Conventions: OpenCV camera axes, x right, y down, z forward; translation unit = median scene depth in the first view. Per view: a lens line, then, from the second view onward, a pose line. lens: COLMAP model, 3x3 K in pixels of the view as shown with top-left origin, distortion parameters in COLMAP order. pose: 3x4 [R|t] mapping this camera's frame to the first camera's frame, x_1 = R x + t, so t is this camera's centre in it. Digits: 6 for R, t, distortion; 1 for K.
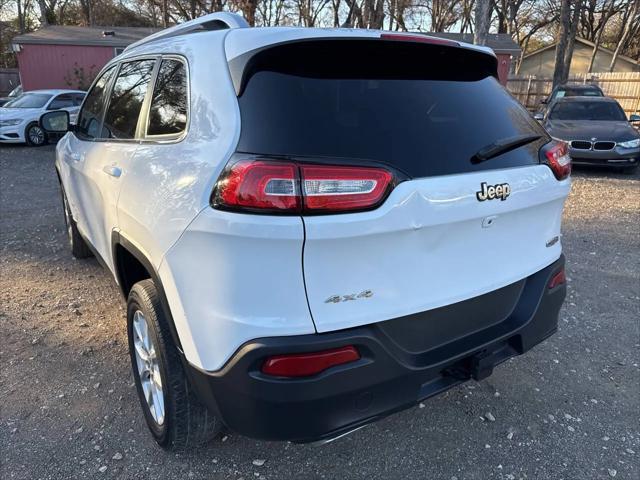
lens RADIAL K [[452.8, 0, 318.9], [0, 452.8, 242.7], [0, 0, 1]] dist [0.012322, -0.021273]
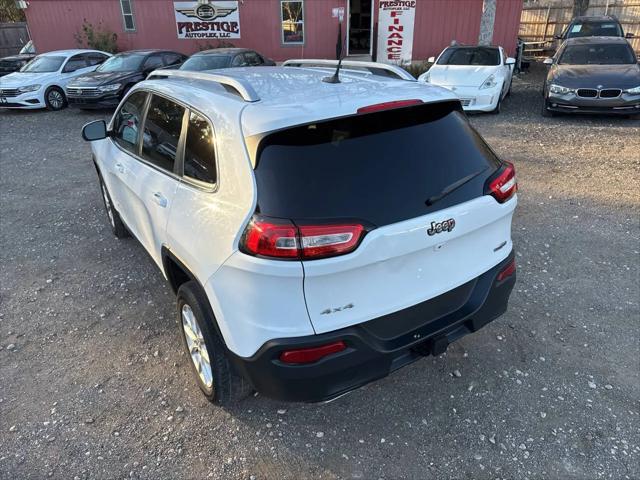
lens RADIAL K [[452.8, 0, 318.8], [0, 452.8, 235.9], [0, 0, 1]] dist [0.012322, -0.021273]
pose [[0.998705, -0.032345, -0.039261, 0.048745], [0.036803, 0.992246, 0.118719, -0.194366], [0.035117, -0.120010, 0.992151, -0.282832]]
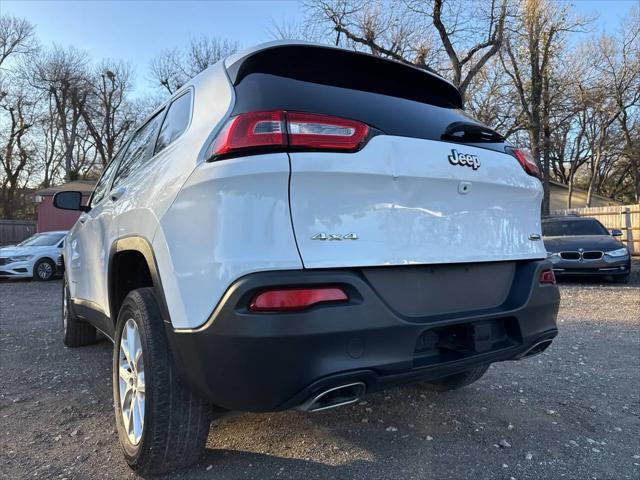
lens RADIAL K [[452.8, 0, 322.0], [0, 452.8, 238.7], [0, 0, 1]] dist [0.012322, -0.021273]
pose [[0.999594, -0.027728, 0.006612, 0.020072], [0.028378, 0.946121, -0.322568, 0.307269], [0.002689, 0.322625, 0.946523, 0.014314]]
